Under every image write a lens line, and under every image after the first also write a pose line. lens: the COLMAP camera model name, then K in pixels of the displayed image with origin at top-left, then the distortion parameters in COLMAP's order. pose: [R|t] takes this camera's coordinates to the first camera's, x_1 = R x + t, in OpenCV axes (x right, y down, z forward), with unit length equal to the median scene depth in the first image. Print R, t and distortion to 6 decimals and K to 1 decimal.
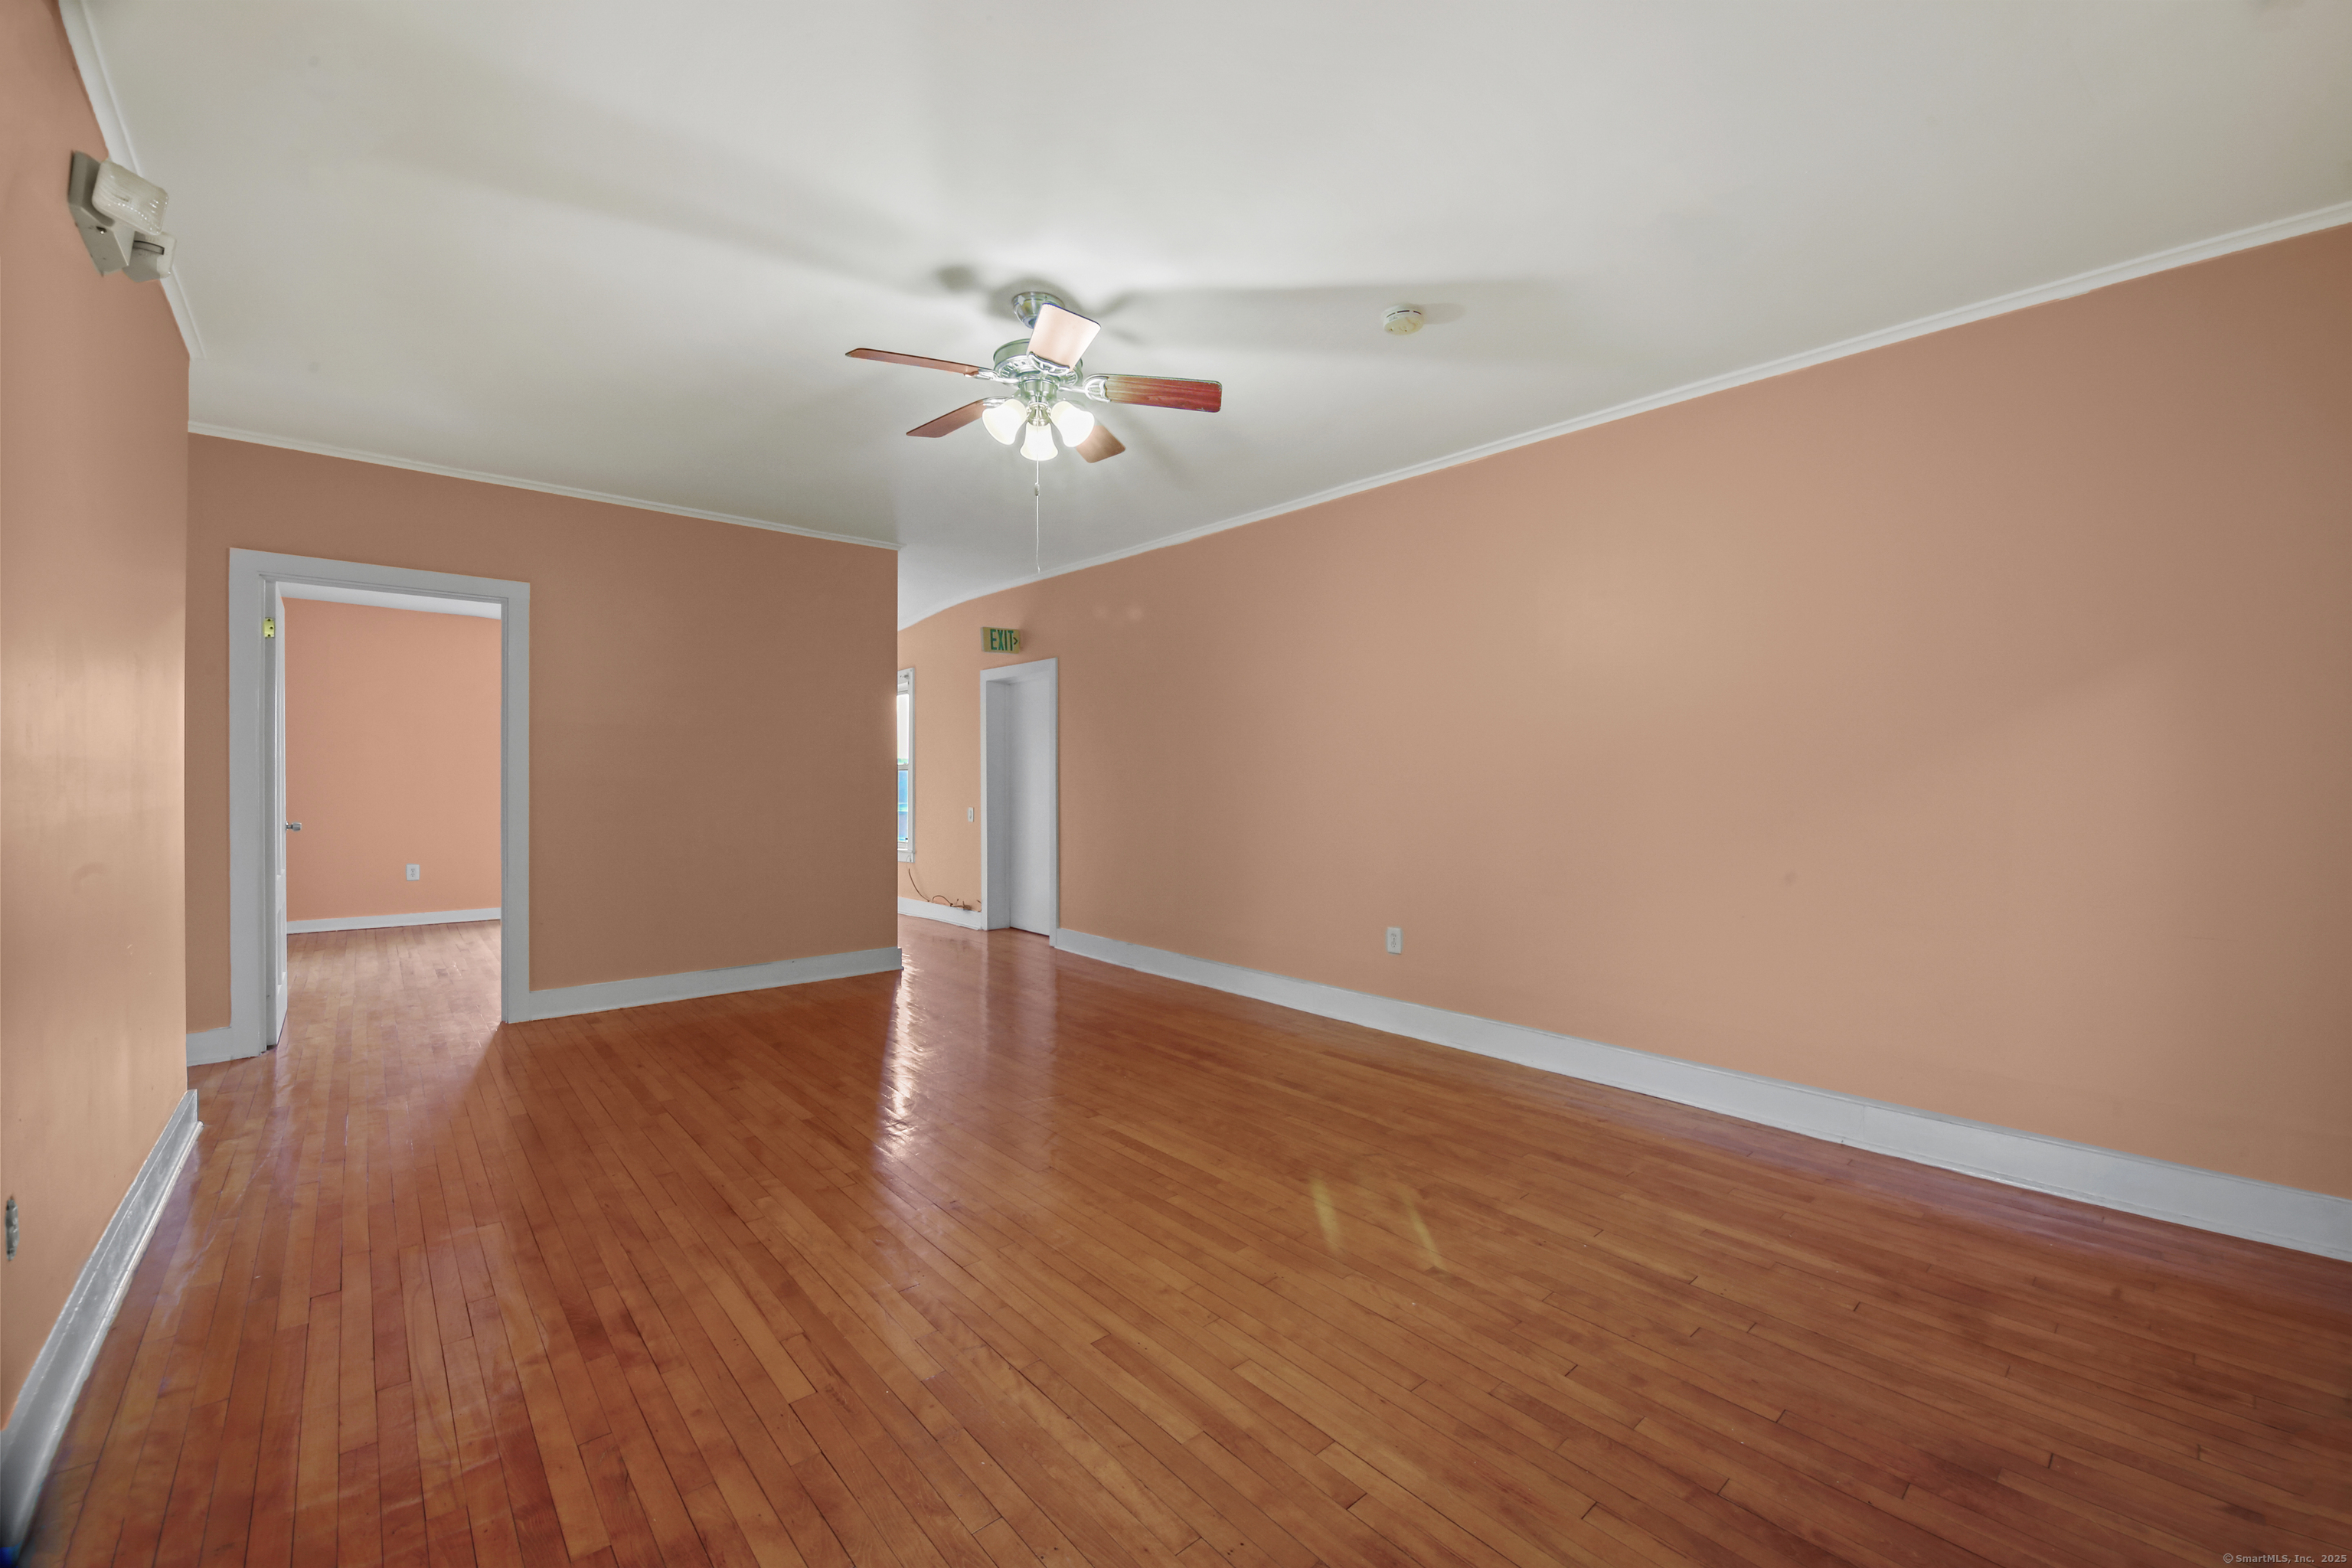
lens RADIAL K [[945.4, 0, 1176.0], [0, 945.4, 784.0], [0, 0, 1]] dist [-0.009973, -0.000195]
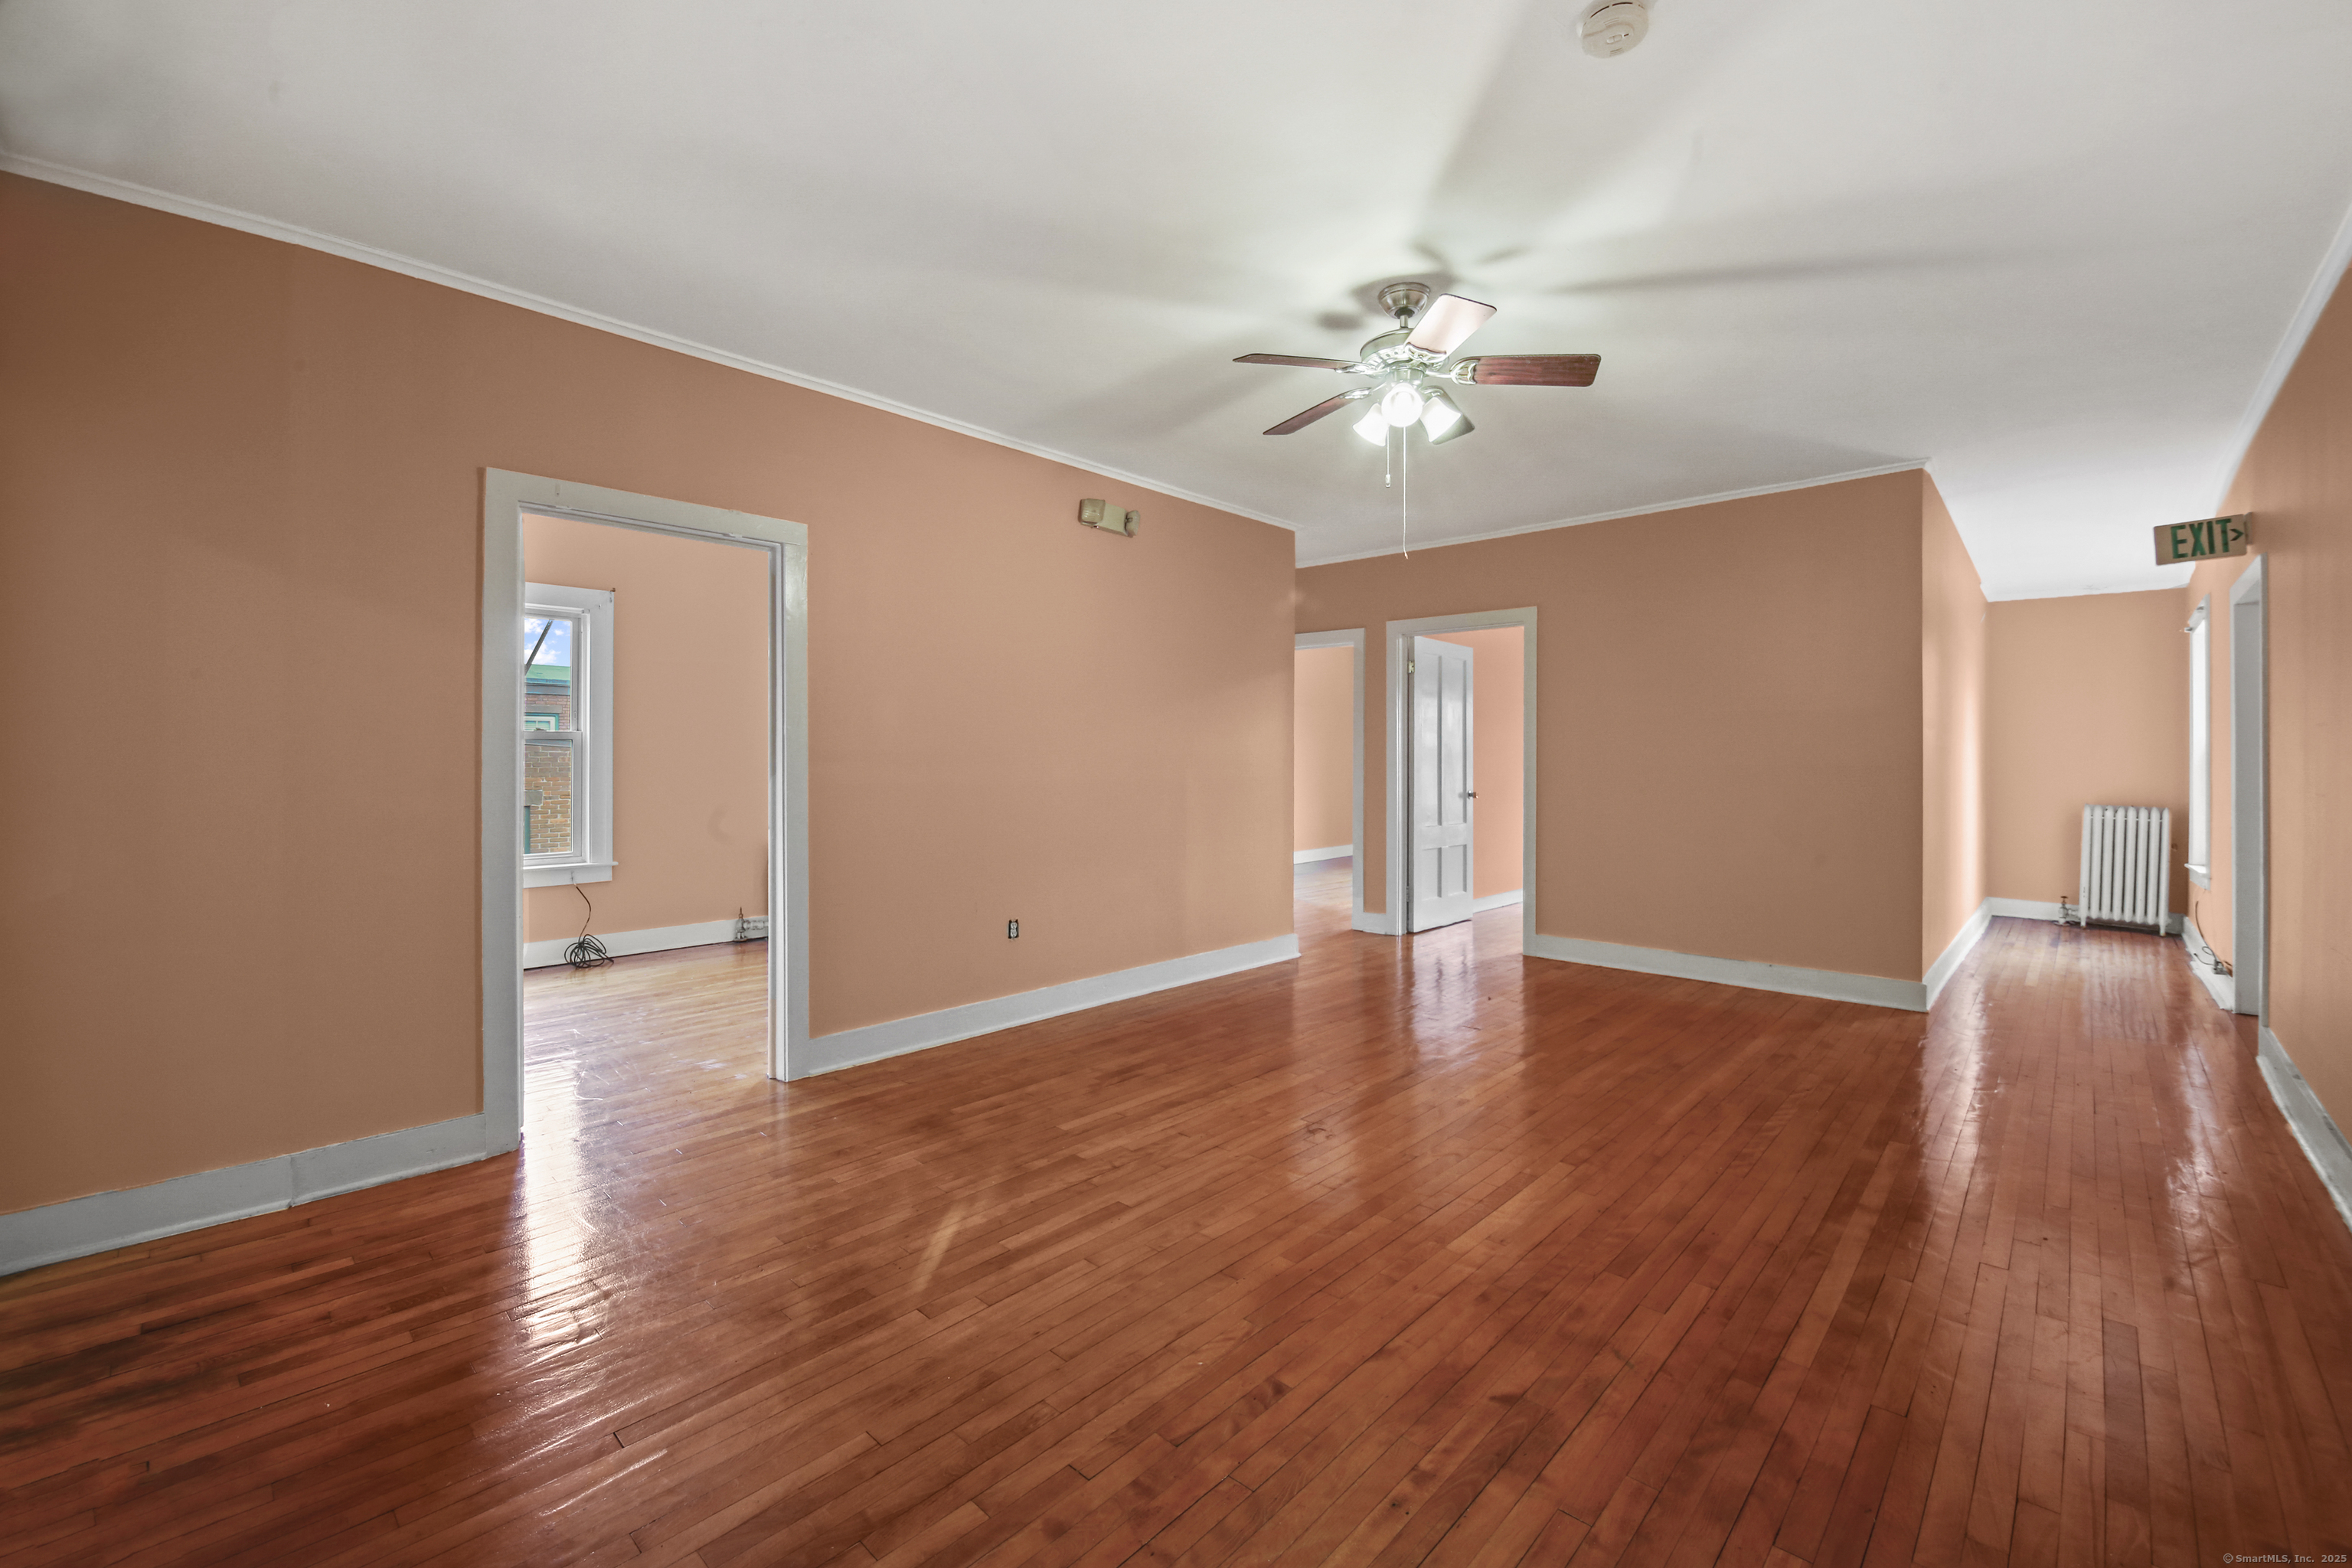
lens RADIAL K [[969.0, 0, 1206.3], [0, 969.0, 763.3], [0, 0, 1]] dist [-0.002748, -0.000264]
pose [[0.101927, 0.000419, -0.994792, 0.943979], [-0.008971, 0.999960, -0.000498, -0.002520], [0.994751, 0.008975, 0.101926, 0.750173]]
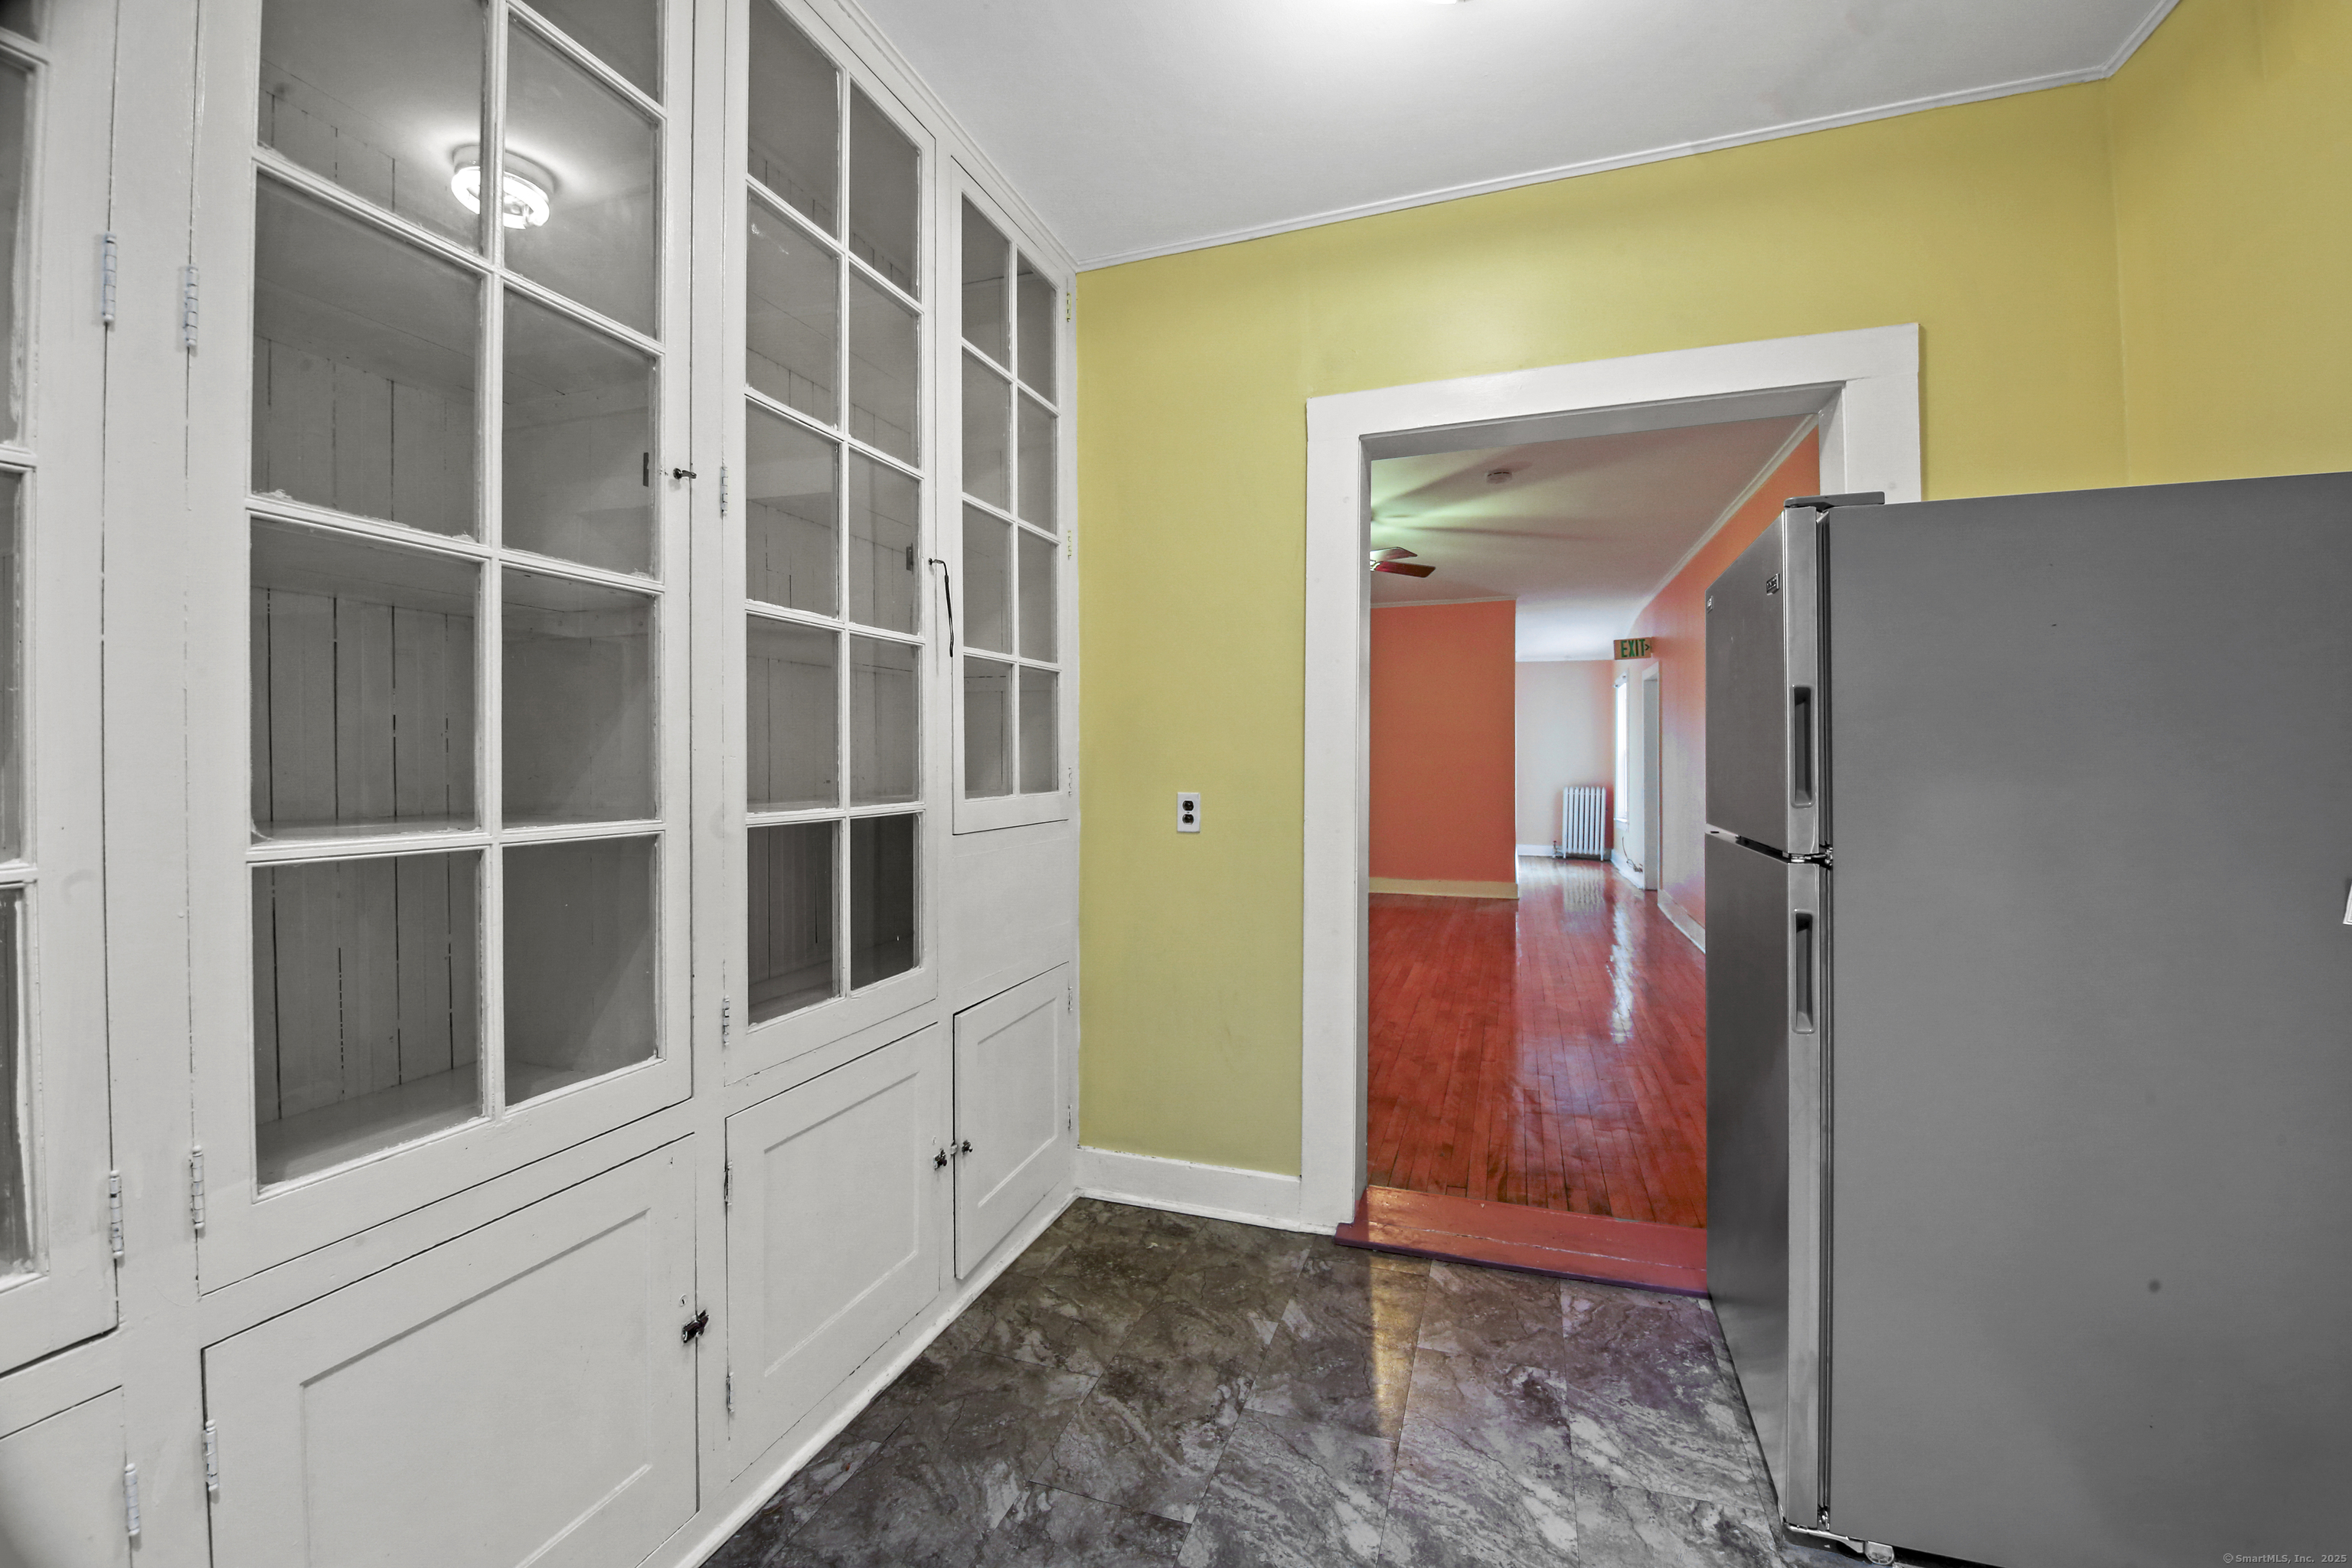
lens RADIAL K [[962.4, 0, 1162.6], [0, 962.4, 756.9], [0, 0, 1]] dist [-0.001864, -0.000539]
pose [[0.474606, -0.006113, -0.880177, 1.561434], [-0.002288, 0.999964, -0.008178, -0.003060], [0.880195, 0.005895, 0.474575, -0.298214]]
